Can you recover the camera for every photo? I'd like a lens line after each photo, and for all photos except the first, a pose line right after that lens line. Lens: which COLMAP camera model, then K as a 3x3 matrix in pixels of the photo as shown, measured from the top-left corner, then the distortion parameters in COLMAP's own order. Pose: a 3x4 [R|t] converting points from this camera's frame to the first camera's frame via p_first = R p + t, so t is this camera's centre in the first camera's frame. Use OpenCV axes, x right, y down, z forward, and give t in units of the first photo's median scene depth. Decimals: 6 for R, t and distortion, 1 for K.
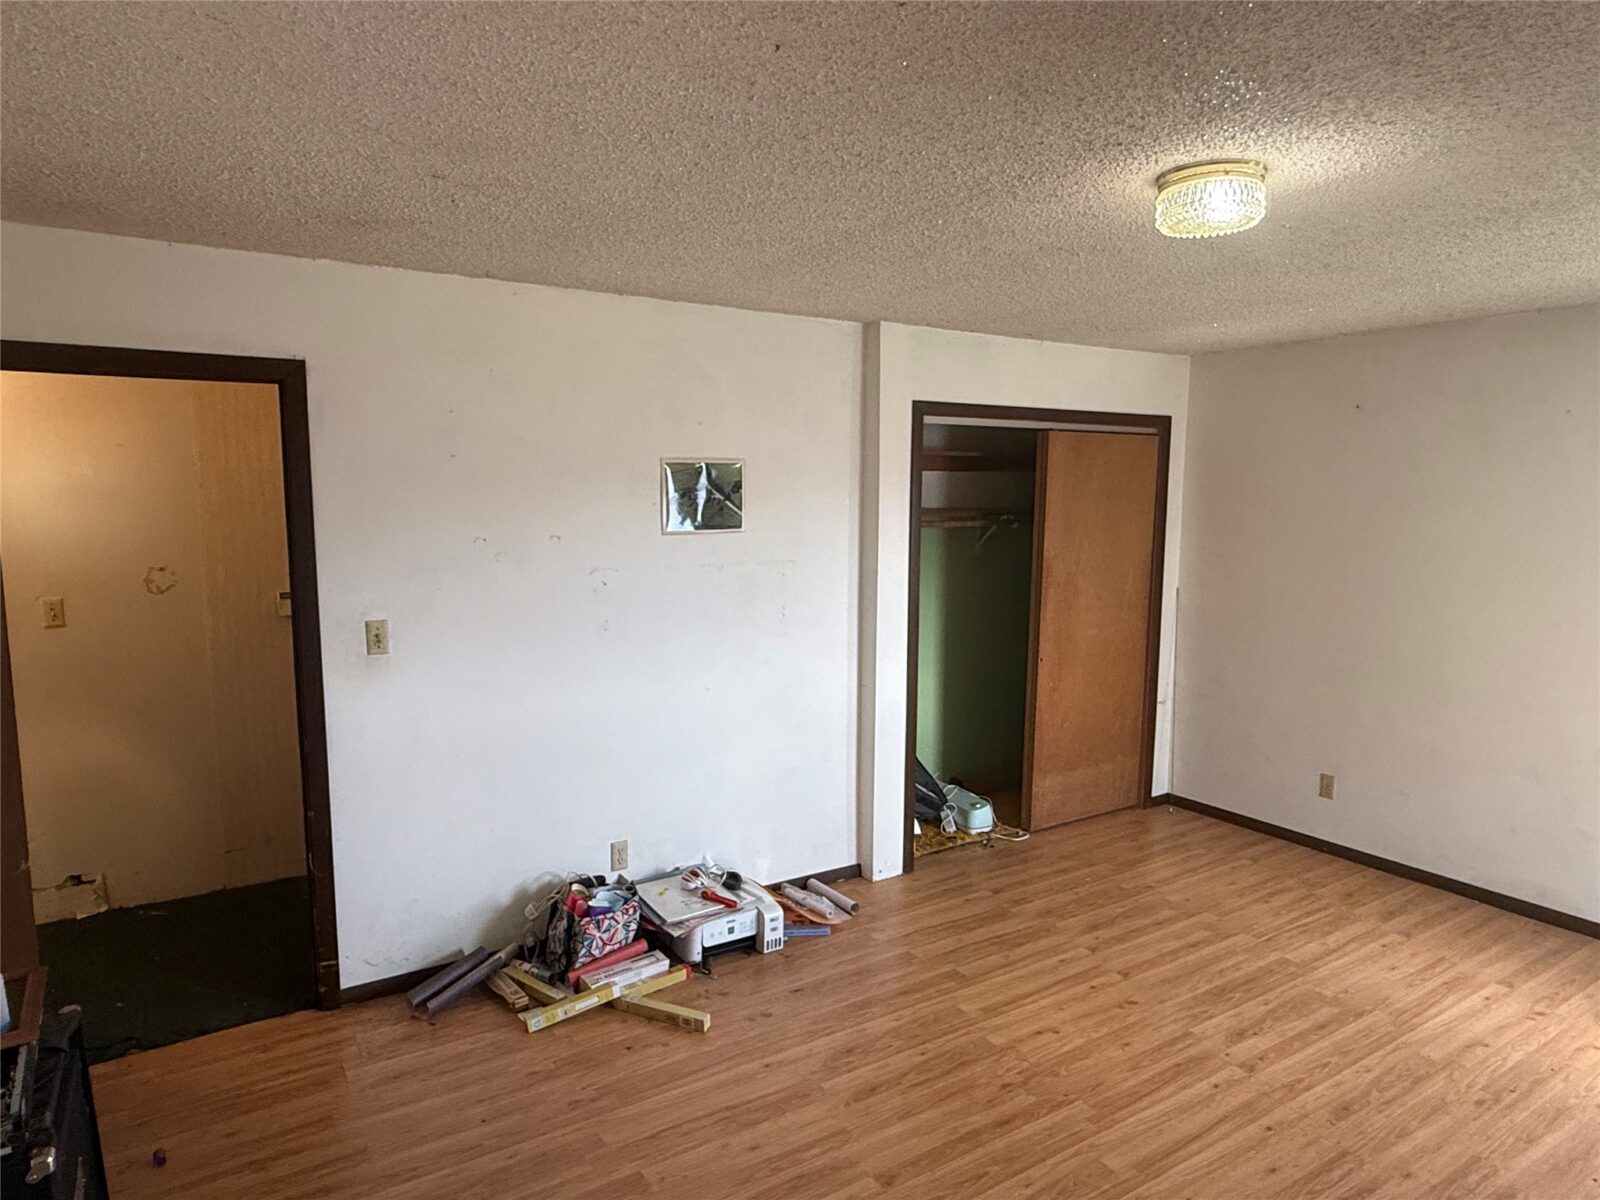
lens RADIAL K [[980.8, 0, 798.4], [0, 980.8, 602.1], [0, 0, 1]] dist [0.001829, 0.002386]
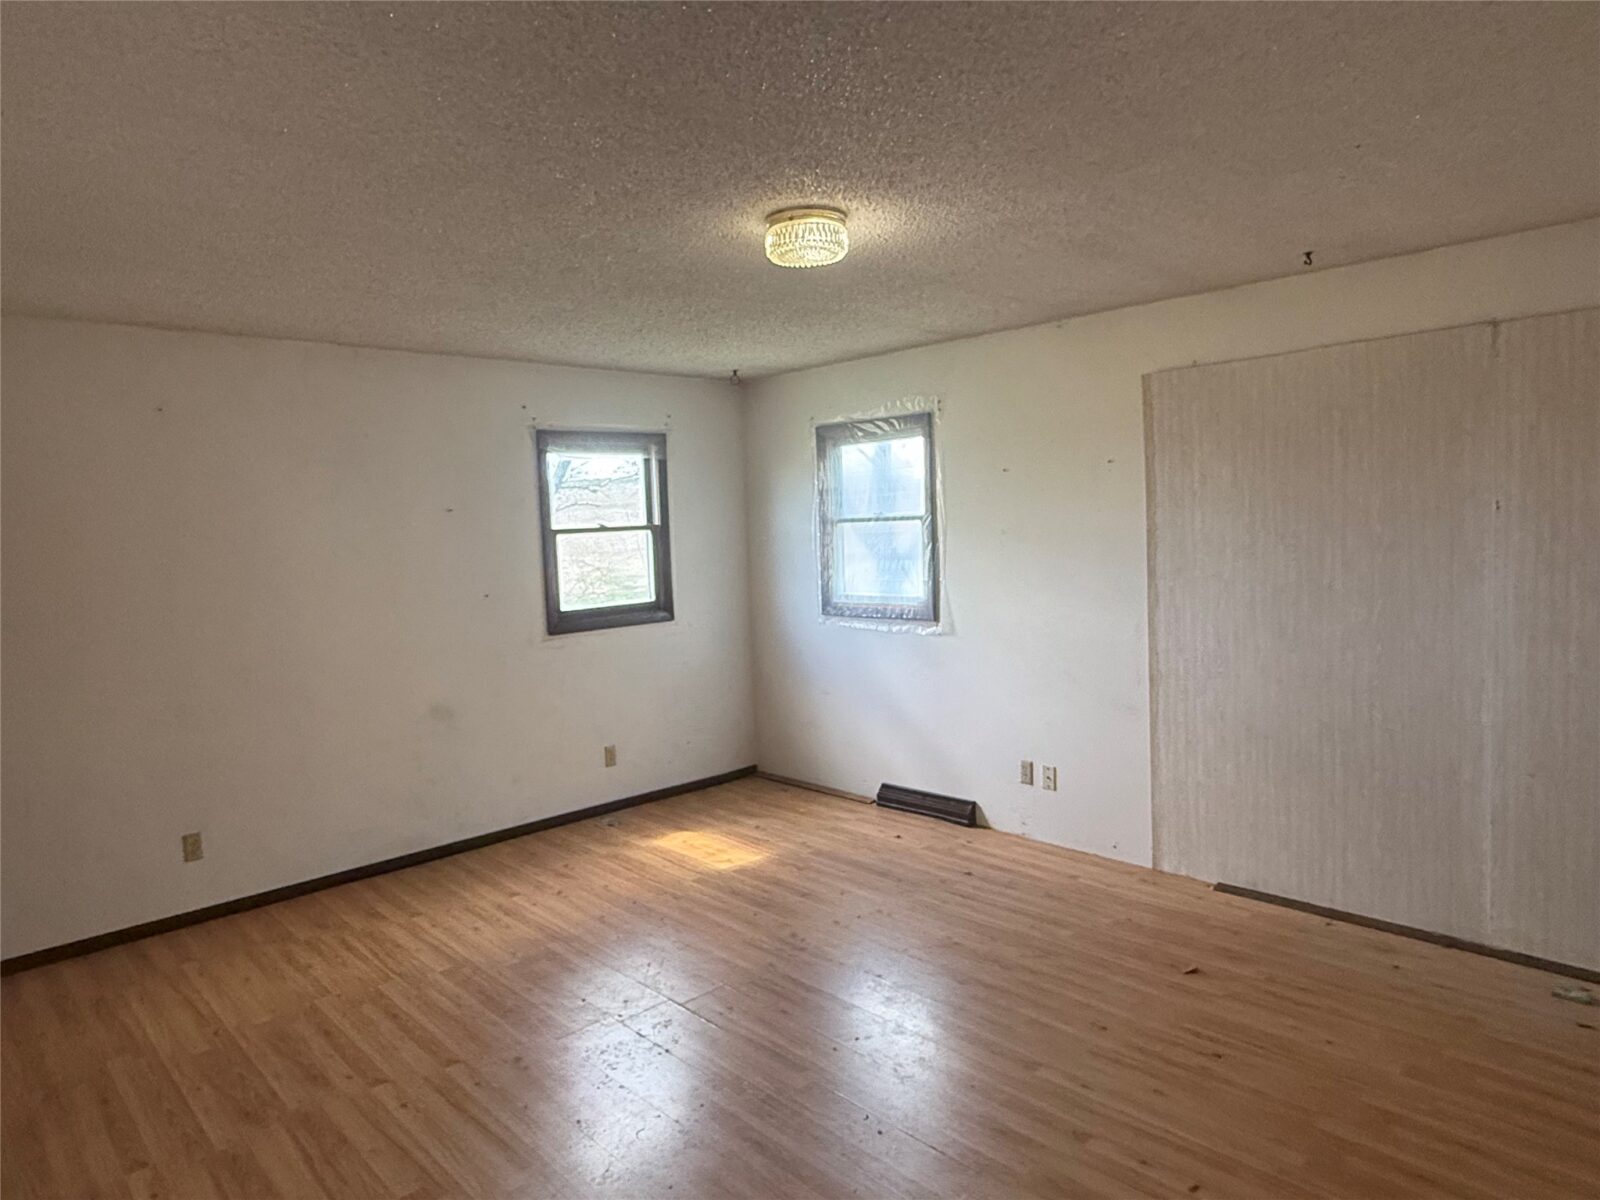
lens RADIAL K [[980.8, 0, 798.7], [0, 980.8, 600.0], [0, 0, 1]] dist [0.001829, 0.002386]
pose [[-0.193056, -0.076929, 0.978167, -0.467078], [0.141521, 0.984314, 0.105343, -0.048583], [-0.970928, 0.158768, -0.179141, 0.731213]]
